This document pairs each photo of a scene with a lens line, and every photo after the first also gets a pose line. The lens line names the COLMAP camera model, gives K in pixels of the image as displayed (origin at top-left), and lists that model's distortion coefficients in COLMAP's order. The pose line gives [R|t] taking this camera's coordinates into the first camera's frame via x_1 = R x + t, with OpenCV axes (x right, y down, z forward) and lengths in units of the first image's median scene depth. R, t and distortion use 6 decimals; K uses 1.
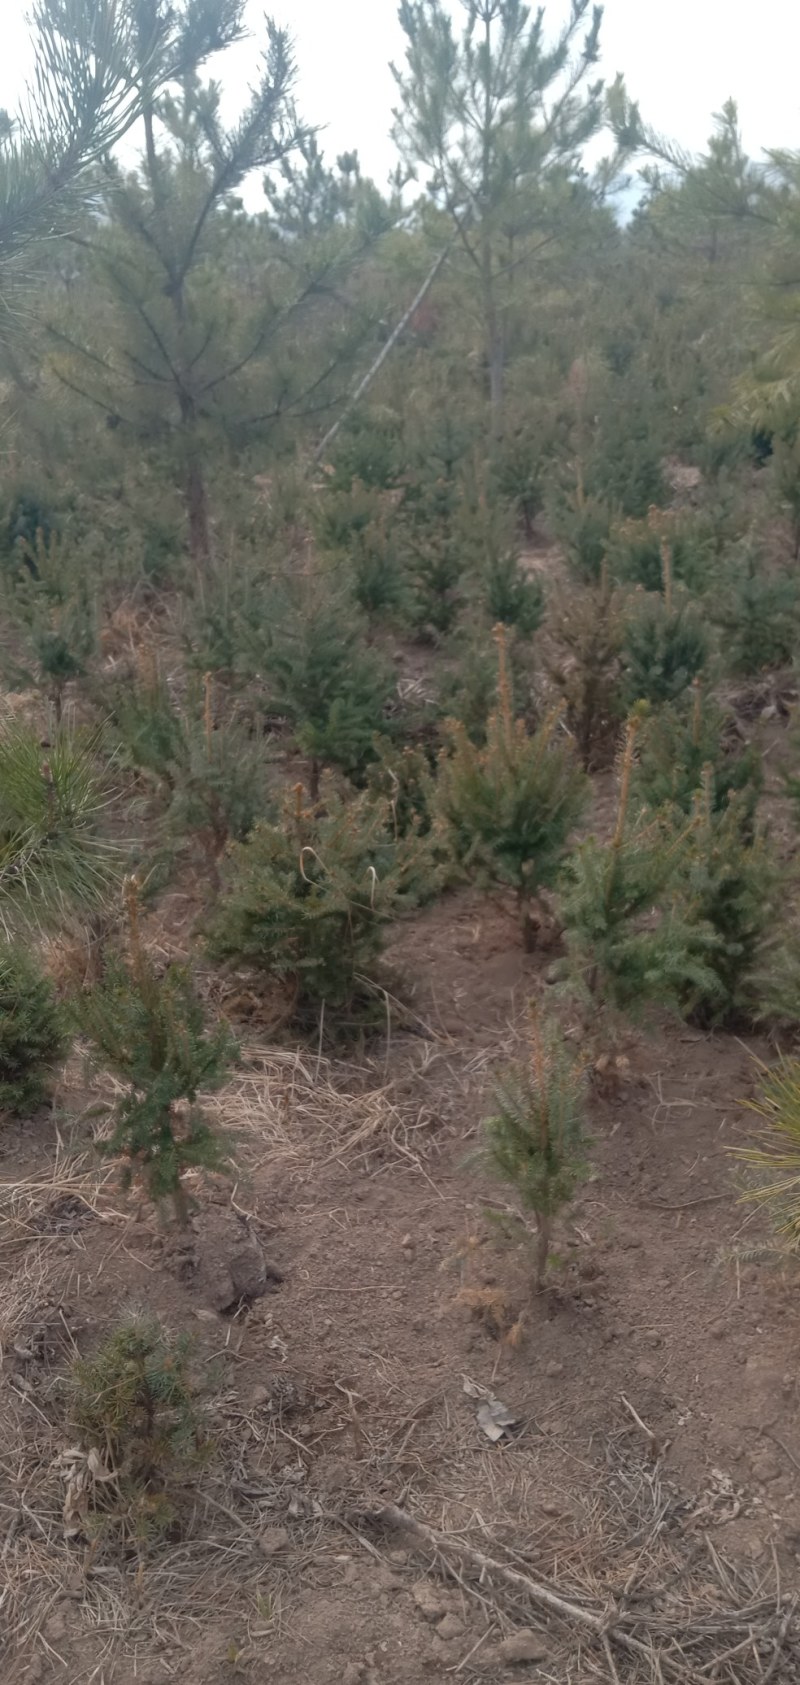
lens RADIAL K [[1287.0, 0, 400.0], [0, 1287.0, 842.5], [0, 0, 1]] dist [0.112256, -0.001082]
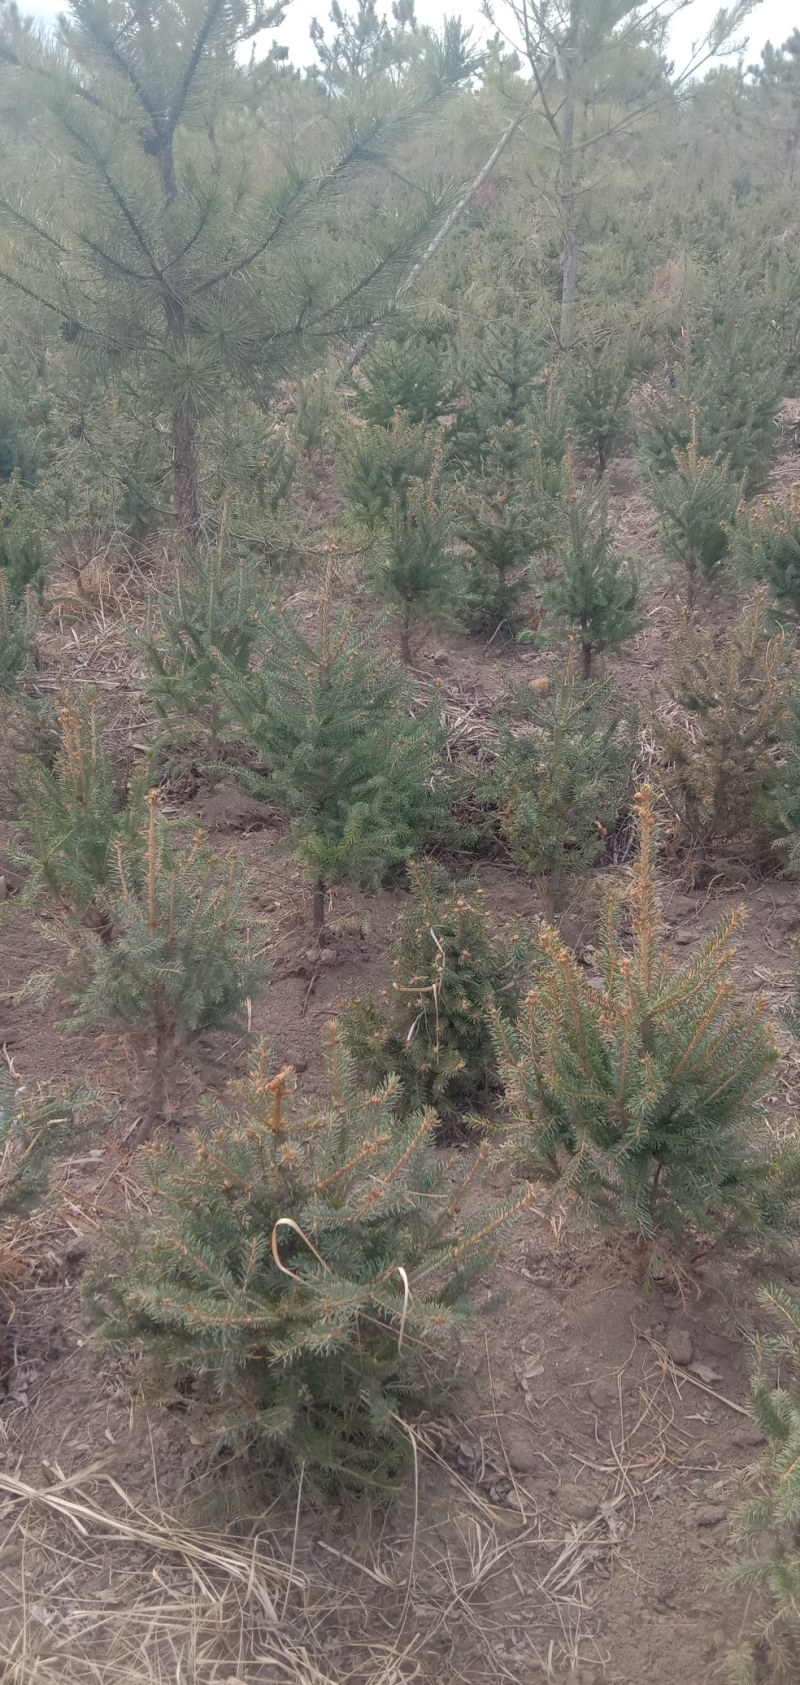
lens RADIAL K [[1230.6, 0, 400.0], [0, 1230.6, 842.5], [0, 0, 1]] dist [0.044215, -0.000544]
pose [[0.998288, 0.058354, -0.004102, -0.015005], [-0.057600, 0.992788, 0.105143, -0.100938], [0.010208, -0.104726, 0.994449, 0.235762]]
